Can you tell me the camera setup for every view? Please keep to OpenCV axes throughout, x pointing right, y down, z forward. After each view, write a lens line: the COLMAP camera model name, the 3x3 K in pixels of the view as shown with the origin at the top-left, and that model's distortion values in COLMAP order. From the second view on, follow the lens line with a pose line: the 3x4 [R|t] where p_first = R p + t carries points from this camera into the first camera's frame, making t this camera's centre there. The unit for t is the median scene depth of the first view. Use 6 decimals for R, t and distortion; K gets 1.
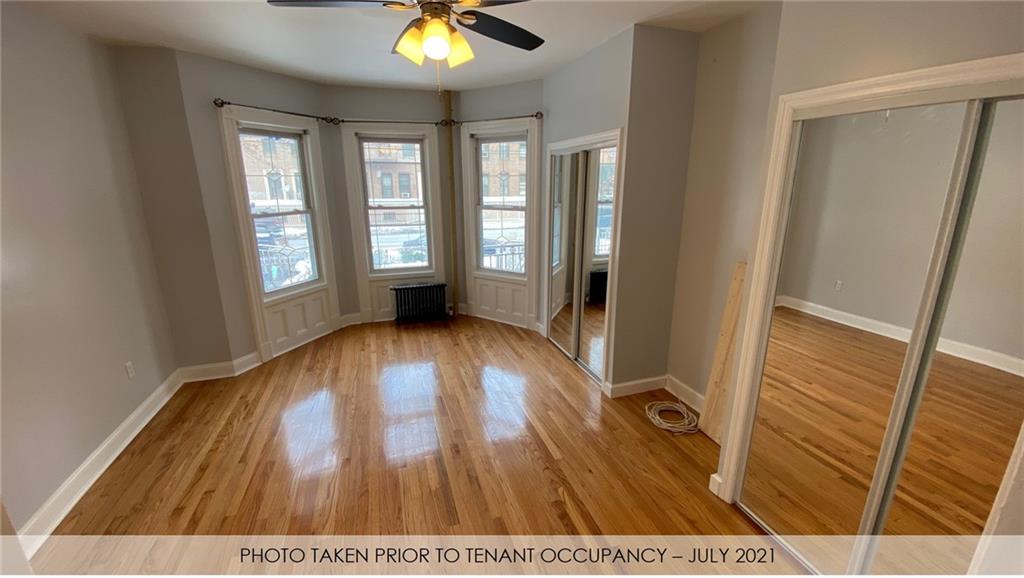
lens RADIAL K [[414.9, 0, 509.3], [0, 414.9, 287.3], [0, 0, 1]] dist [0.003510, 0.000101]
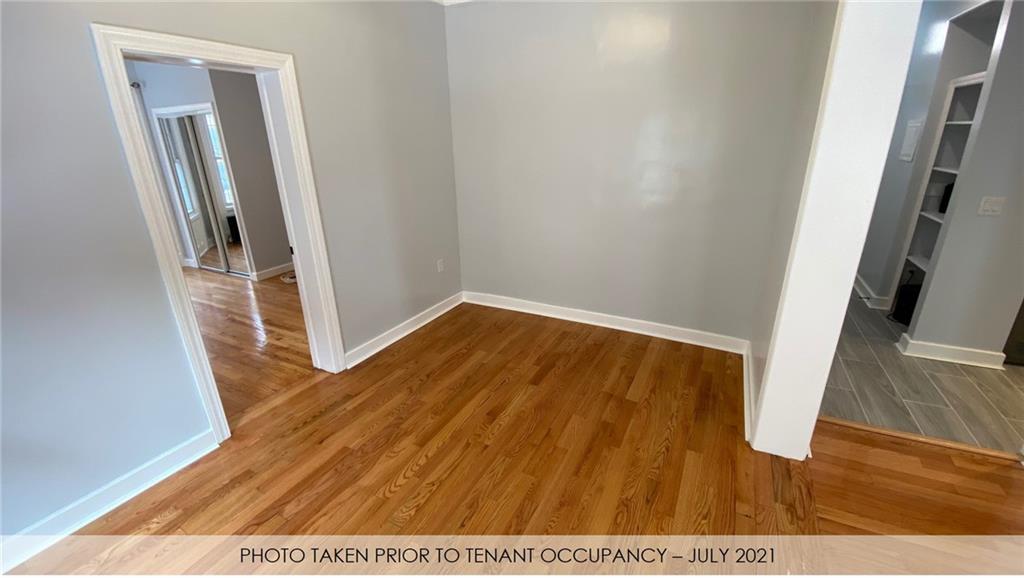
lens RADIAL K [[414.9, 0, 507.0], [0, 414.9, 295.4], [0, 0, 1]] dist [0.003510, 0.000101]
pose [[0.715685, -0.244923, 0.654070, -0.099295], [0.190451, 0.969443, 0.154625, 0.211859], [-0.671955, 0.013906, 0.740462, -0.648900]]
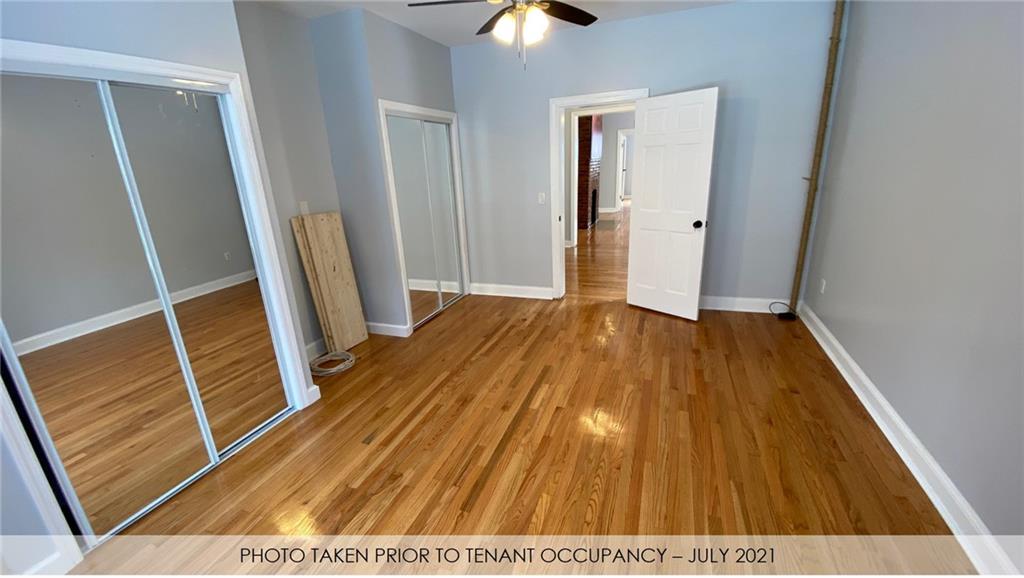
lens RADIAL K [[414.9, 0, 516.2], [0, 414.9, 291.0], [0, 0, 1]] dist [0.003510, 0.000101]
pose [[-0.789760, -0.131626, 0.599128, -0.483494], [0.215657, 0.854778, 0.472066, -0.209733], [-0.574257, 0.502025, -0.646683, 1.021744]]
